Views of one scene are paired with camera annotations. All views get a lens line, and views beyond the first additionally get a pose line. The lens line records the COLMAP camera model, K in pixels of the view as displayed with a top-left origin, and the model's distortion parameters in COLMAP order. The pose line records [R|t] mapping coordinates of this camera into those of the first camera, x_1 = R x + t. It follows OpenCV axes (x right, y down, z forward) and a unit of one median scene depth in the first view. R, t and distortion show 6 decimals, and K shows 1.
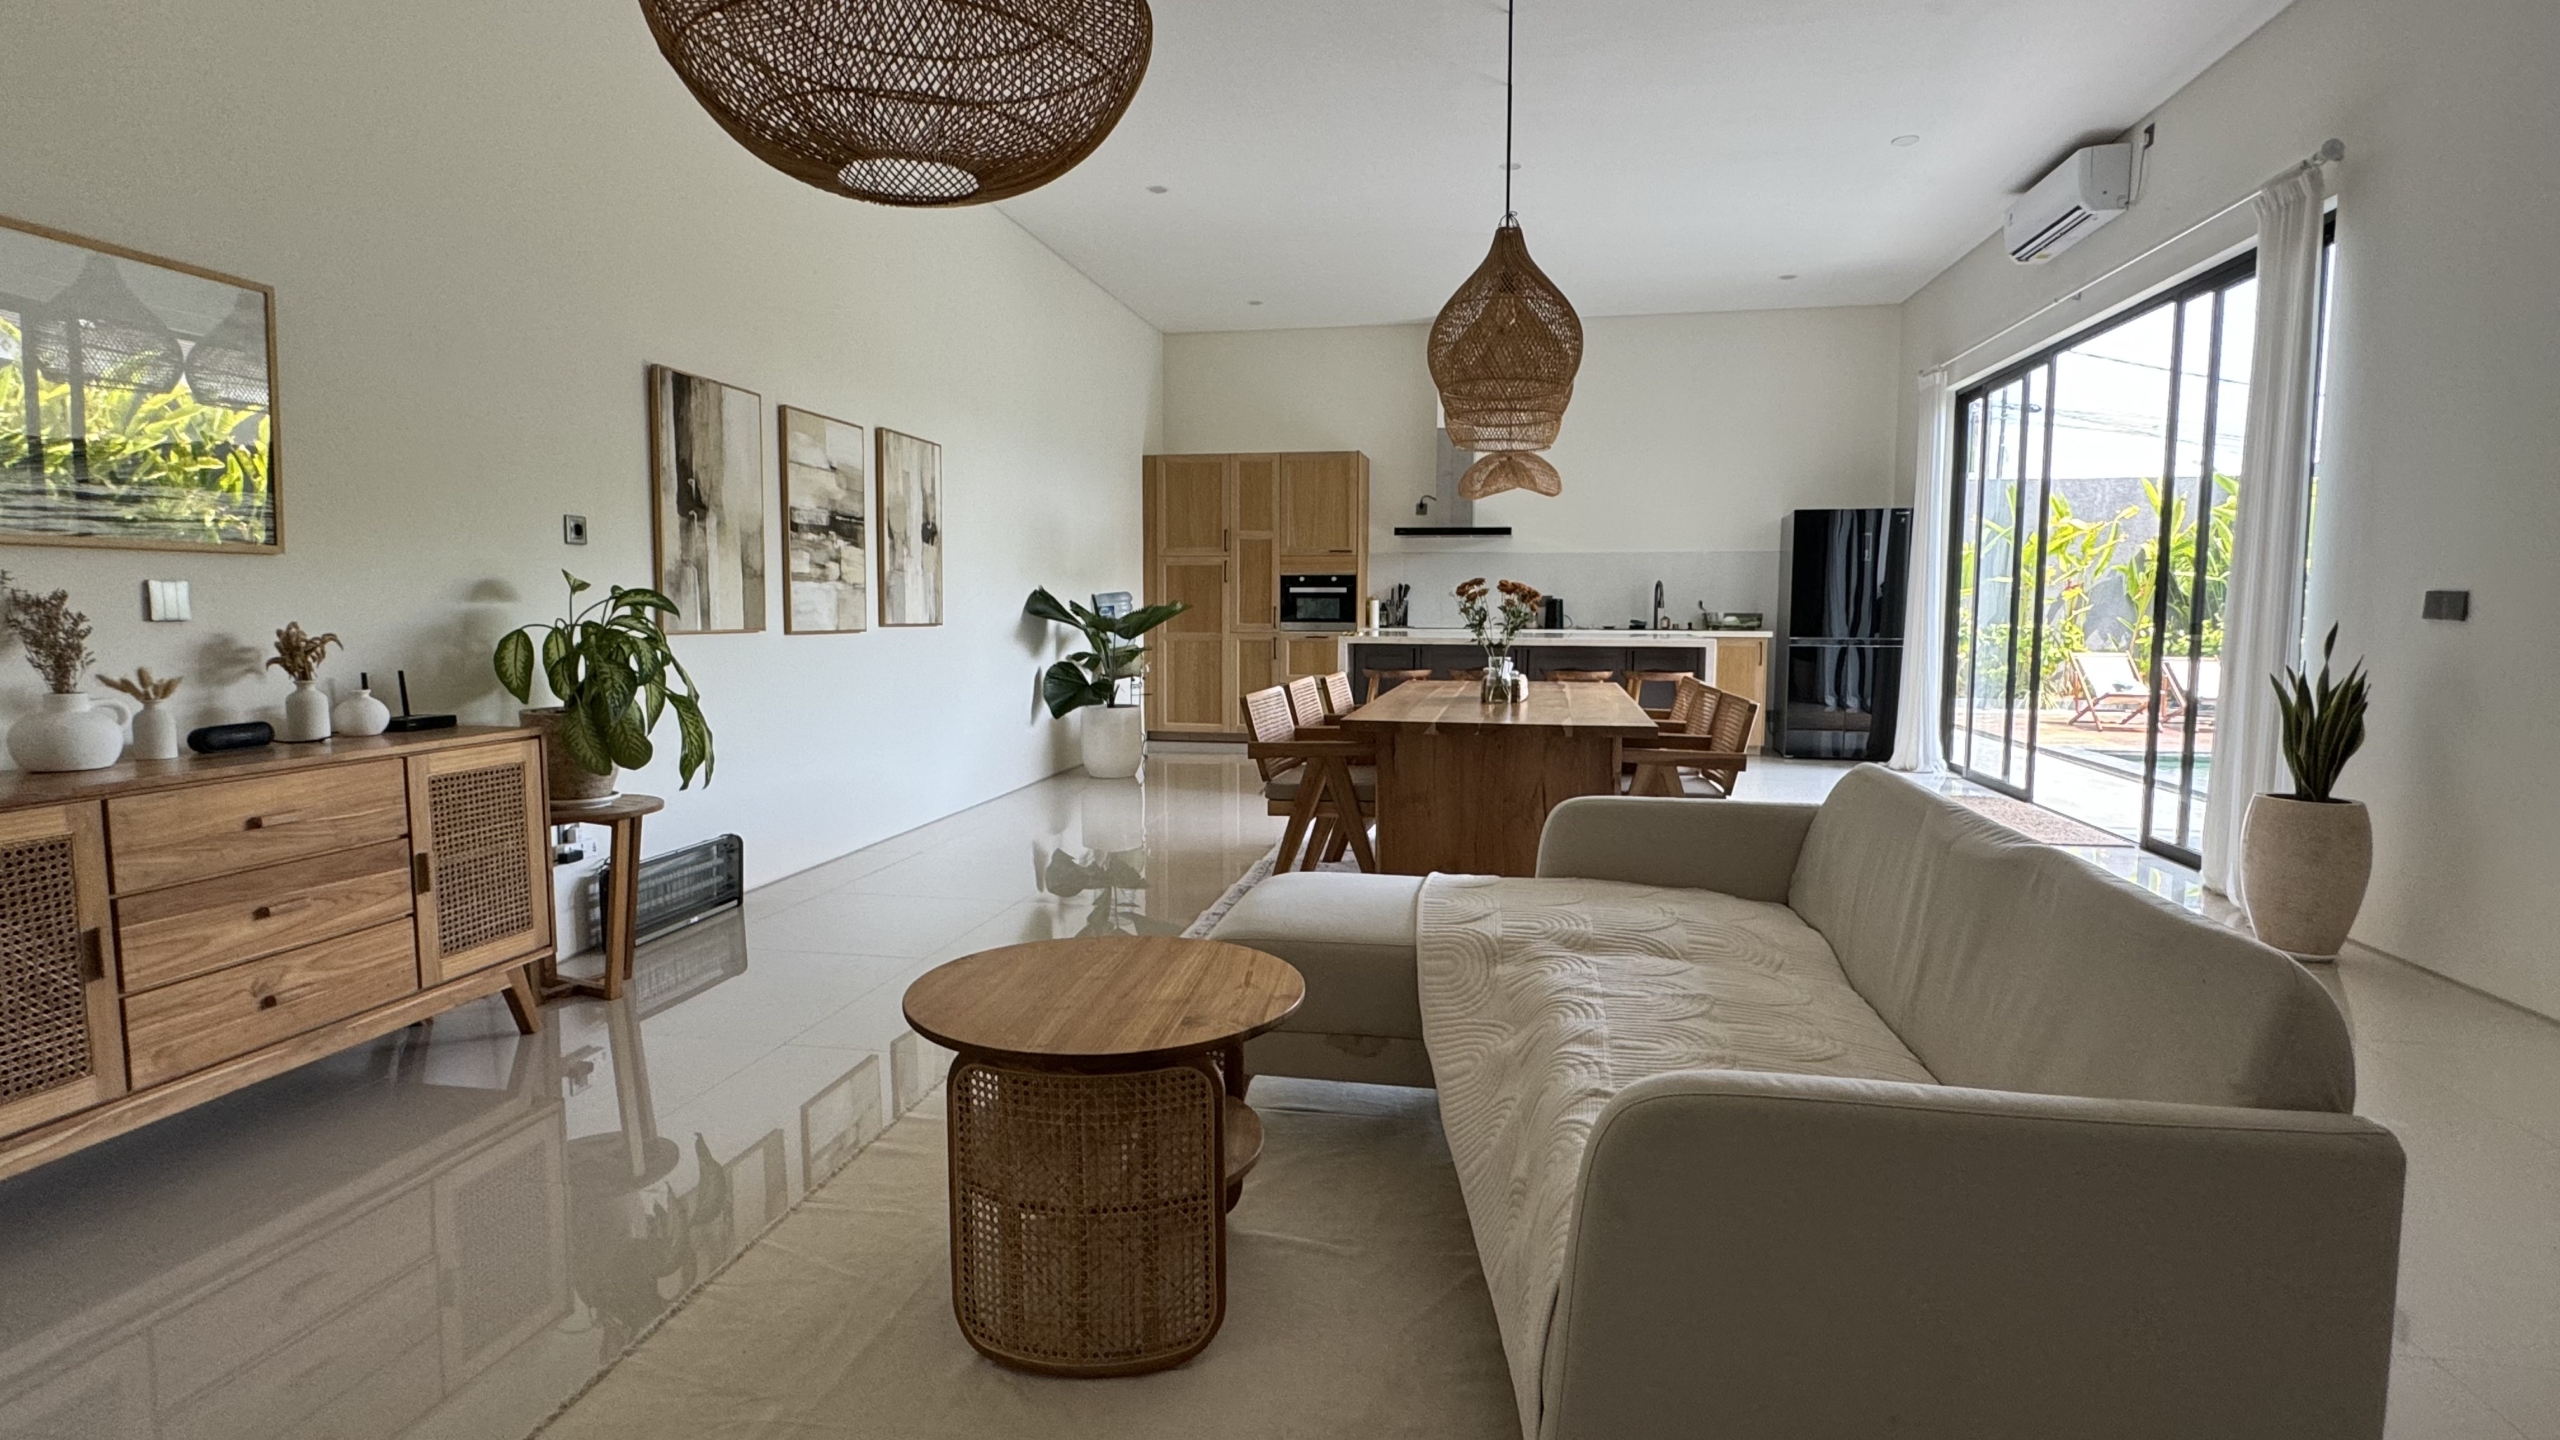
lens RADIAL K [[1274.9, 0, 1281.7], [0, 1274.9, 717.8], [0, 0, 1]] dist [-0.003083, -0.000719]
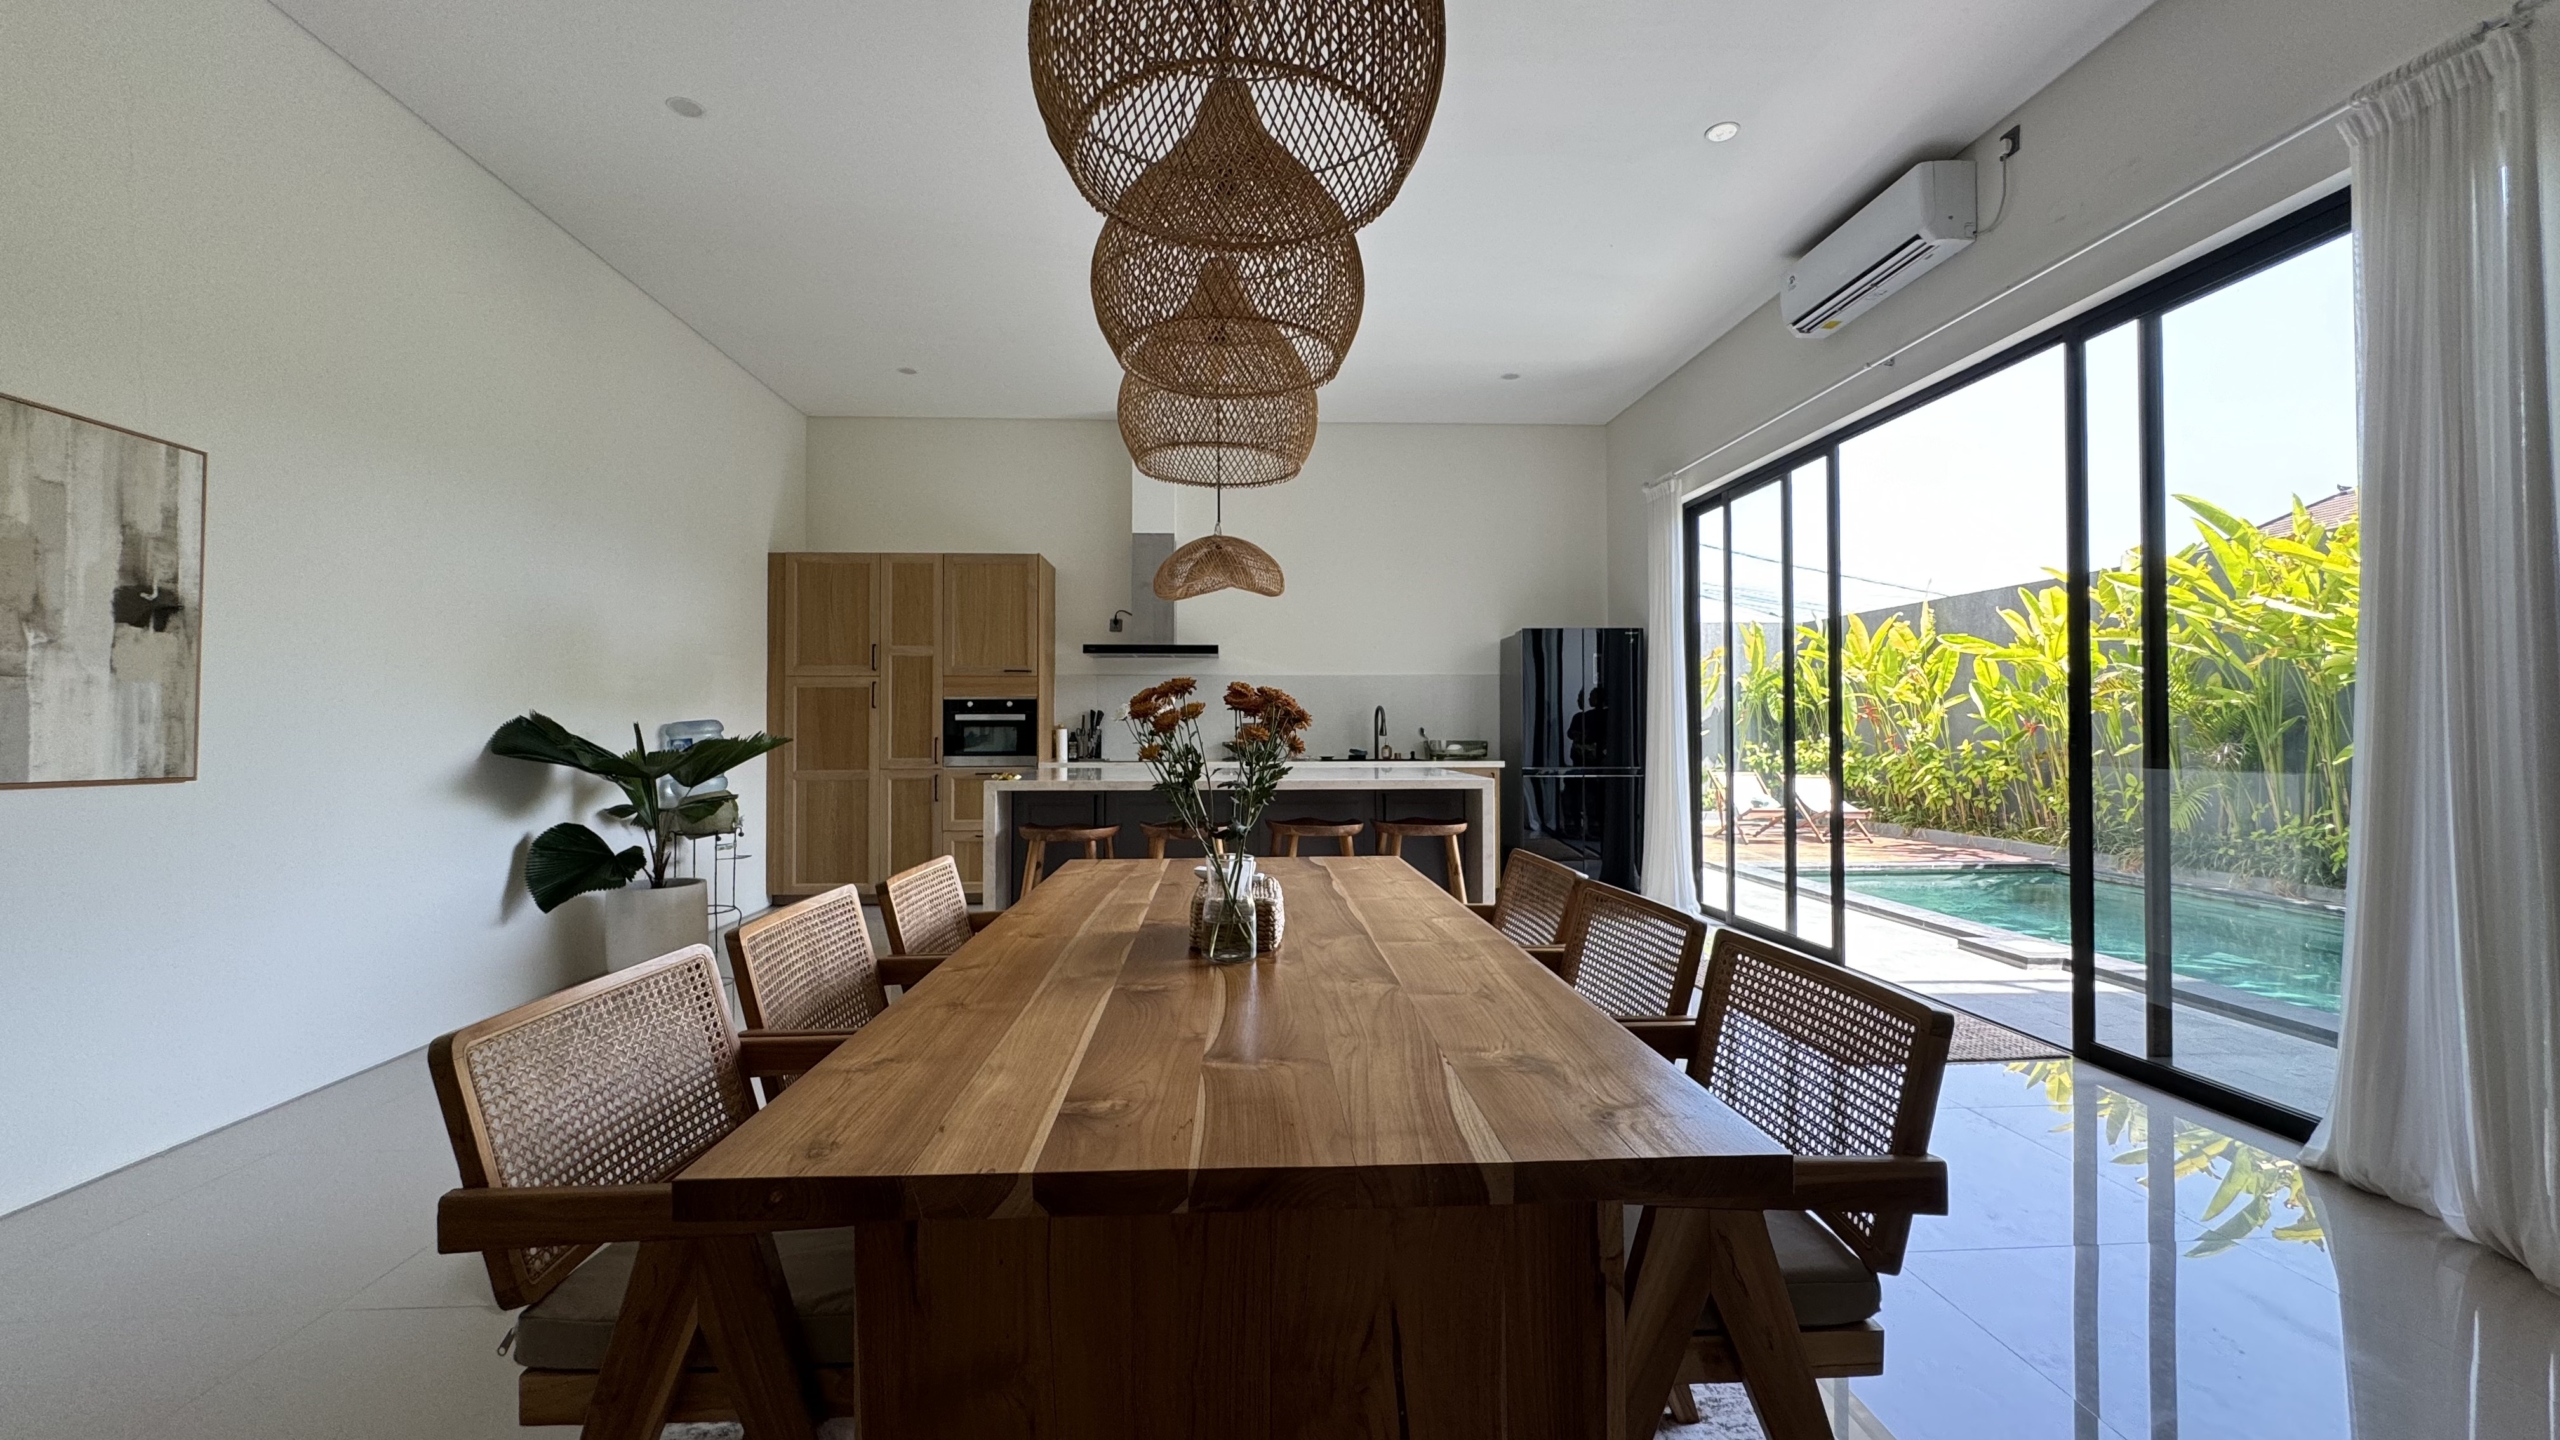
lens RADIAL K [[1046.5, 0, 1280.2], [0, 1046.5, 717.1], [0, 0, 1]] dist [0.000905, -0.000383]
pose [[0.970065, -0.002242, 0.242833, 0.048527], [0.027166, 0.994683, -0.099338, -0.029090], [-0.241319, 0.102961, 0.964968, 0.312680]]
